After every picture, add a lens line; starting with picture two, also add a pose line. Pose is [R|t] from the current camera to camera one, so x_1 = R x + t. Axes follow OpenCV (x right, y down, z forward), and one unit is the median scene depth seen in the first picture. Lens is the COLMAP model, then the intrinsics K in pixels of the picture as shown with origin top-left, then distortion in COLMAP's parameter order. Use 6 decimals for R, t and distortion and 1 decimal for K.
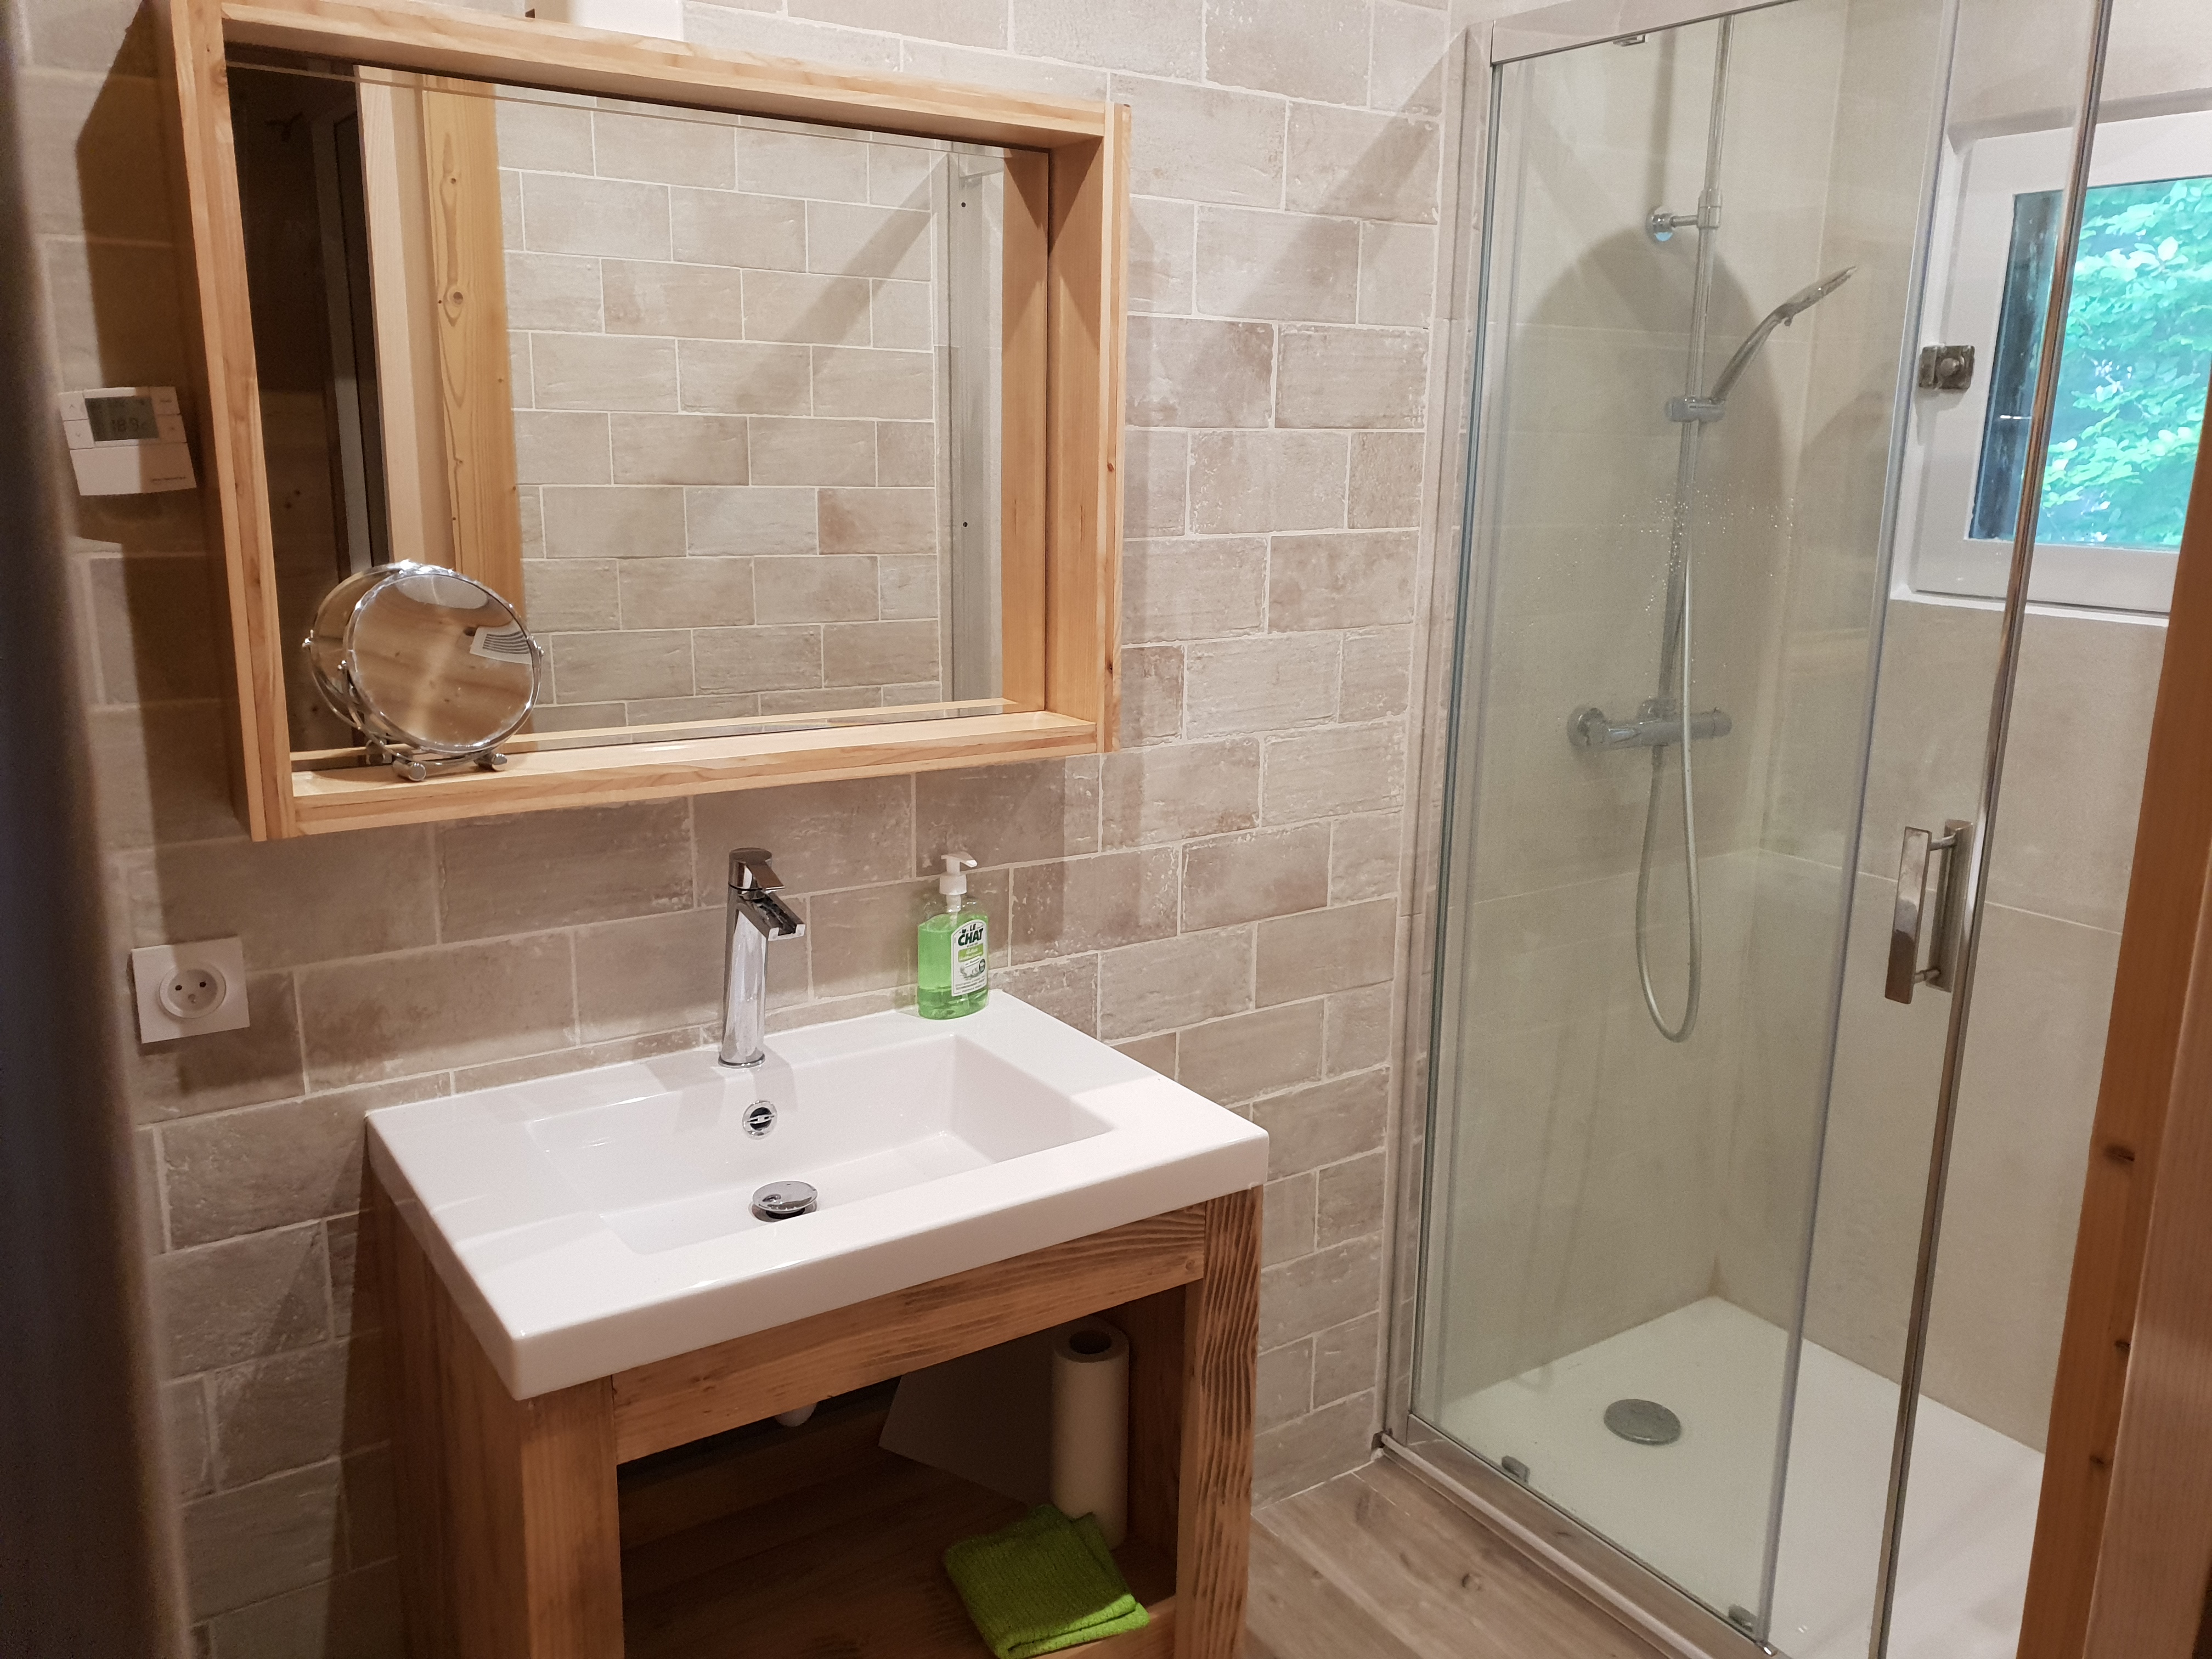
lens RADIAL K [[1741.5, 0, 1106.0], [0, 1741.5, 829.5], [0, 0, 1]] dist [0.057397, -0.144735]
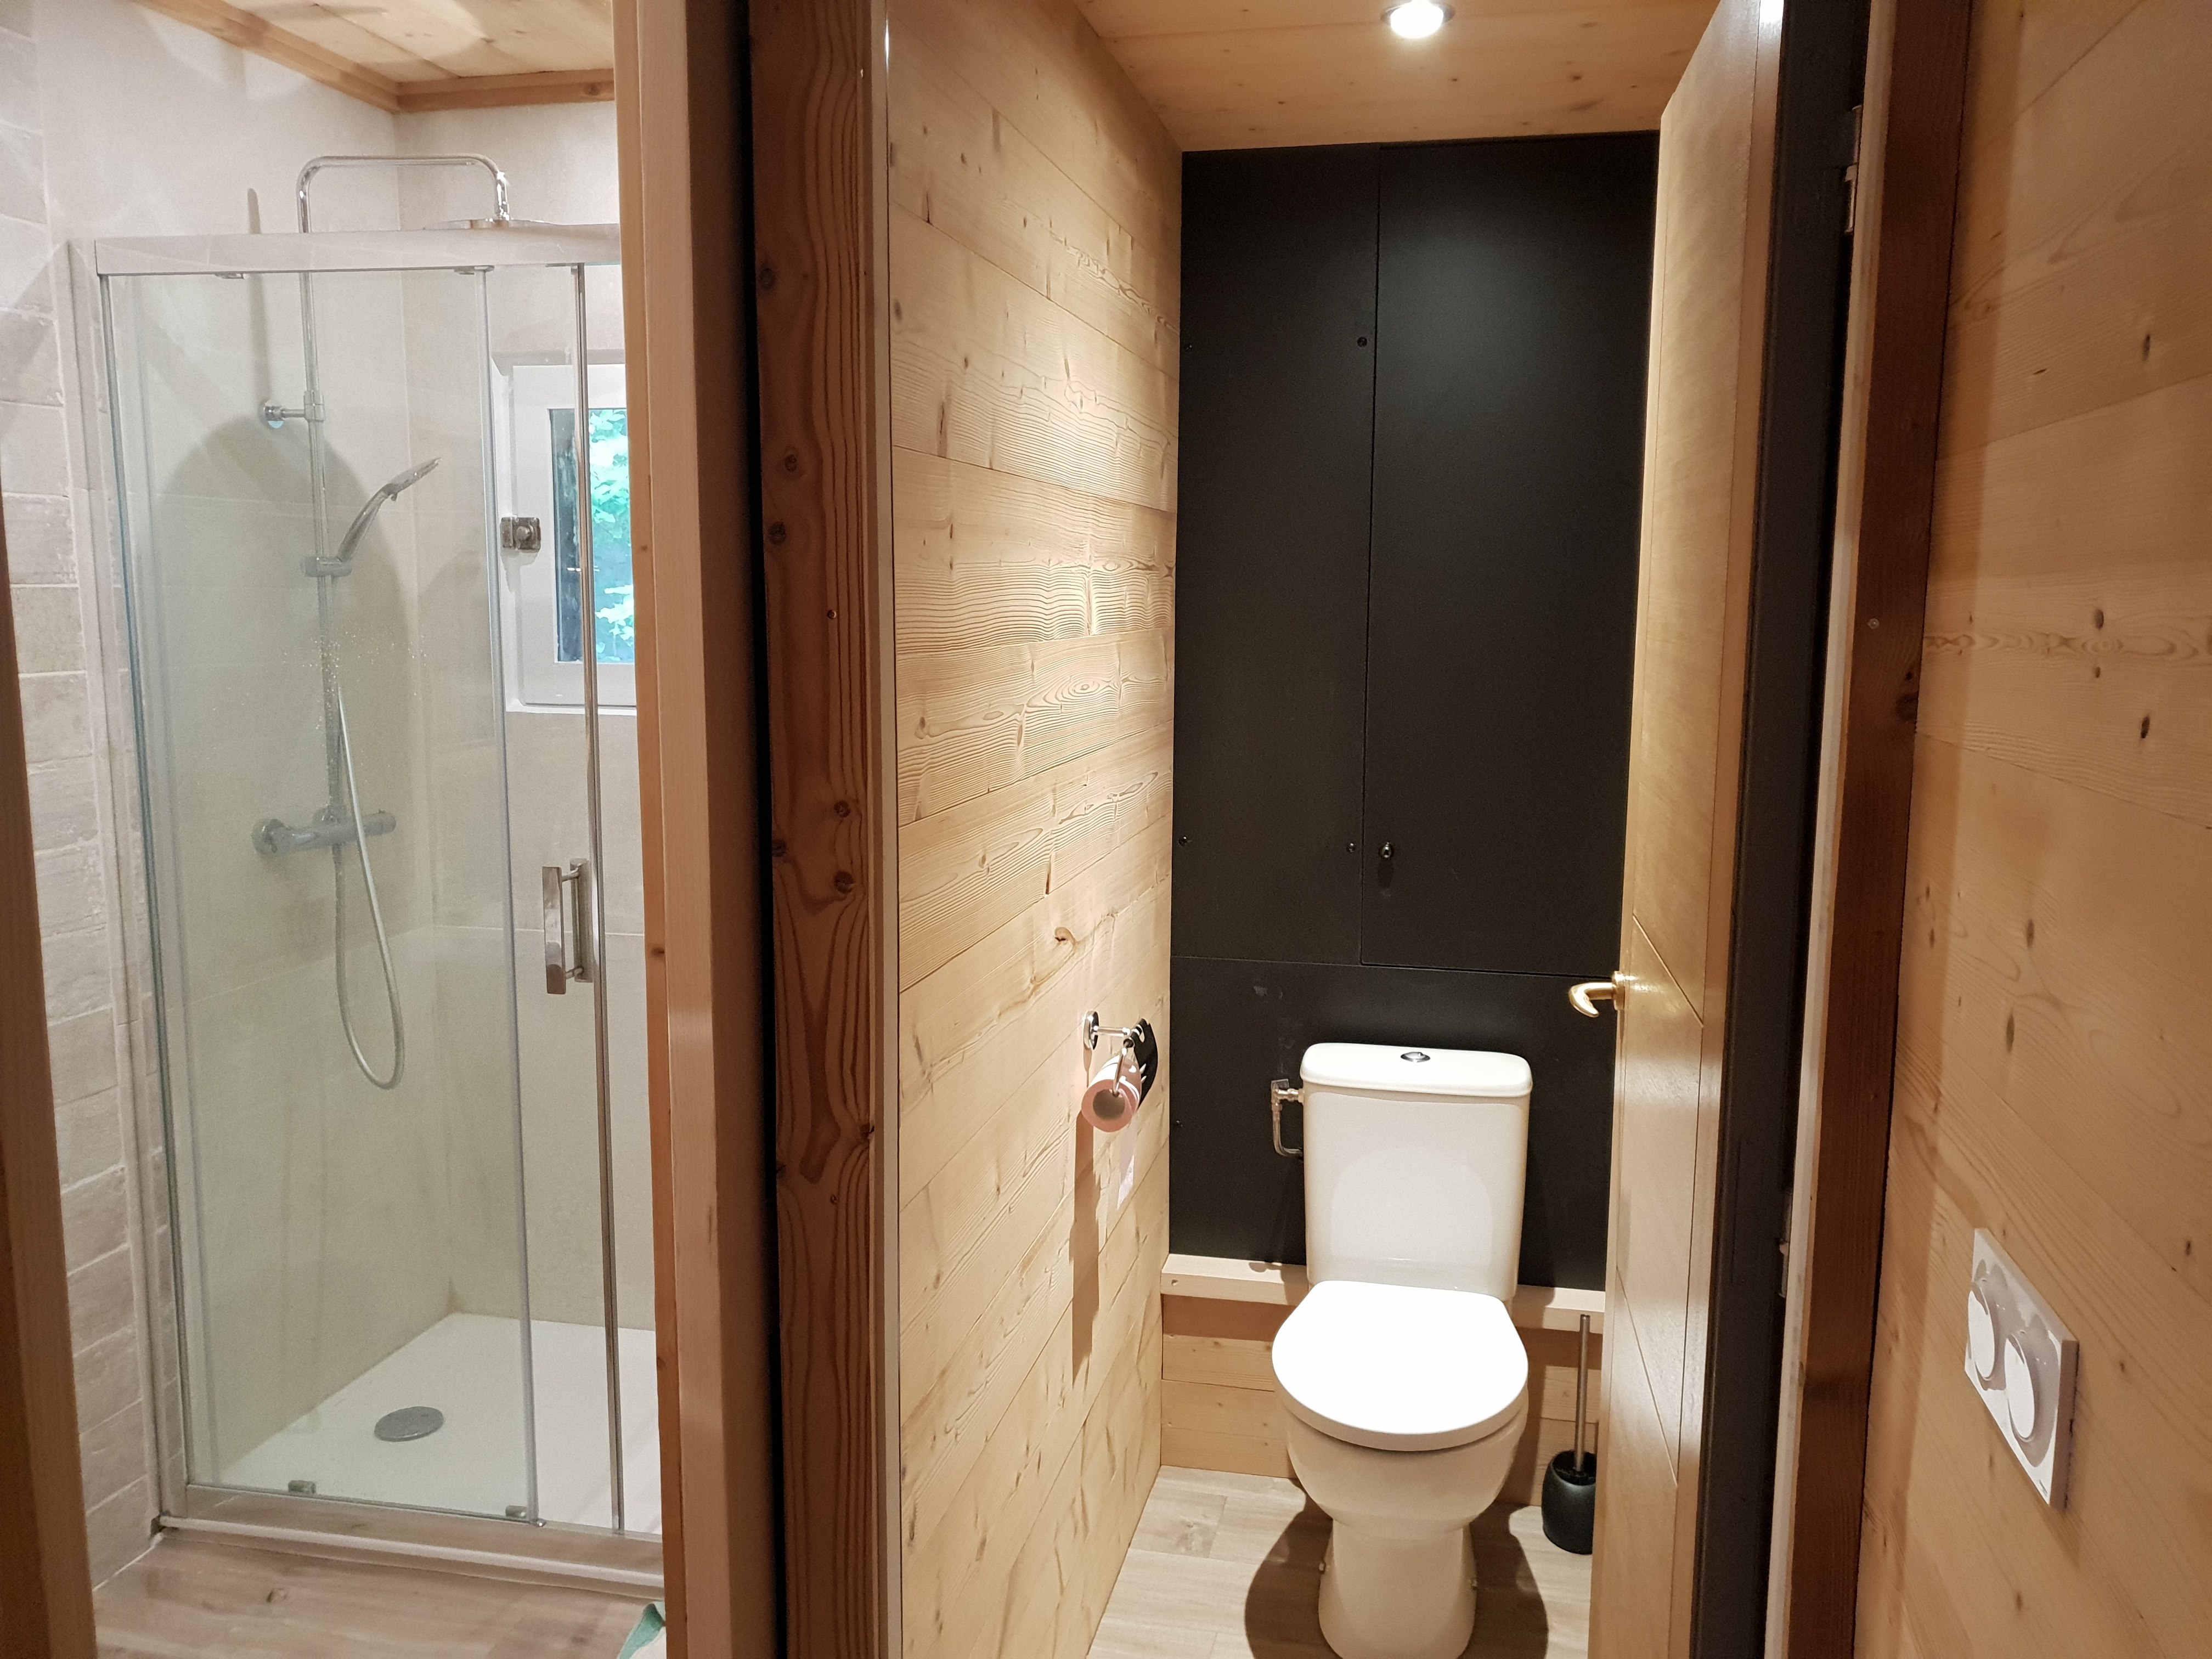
lens RADIAL K [[1756.1, 0, 1106.0], [0, 1756.1, 829.5], [0, 0, 1]] dist [0.004690, 0.067920]
pose [[0.732550, -0.109089, 0.671915, -0.108644], [0.158538, 0.987273, -0.012556, 0.041124], [-0.661994, 0.115722, 0.740522, -0.240674]]
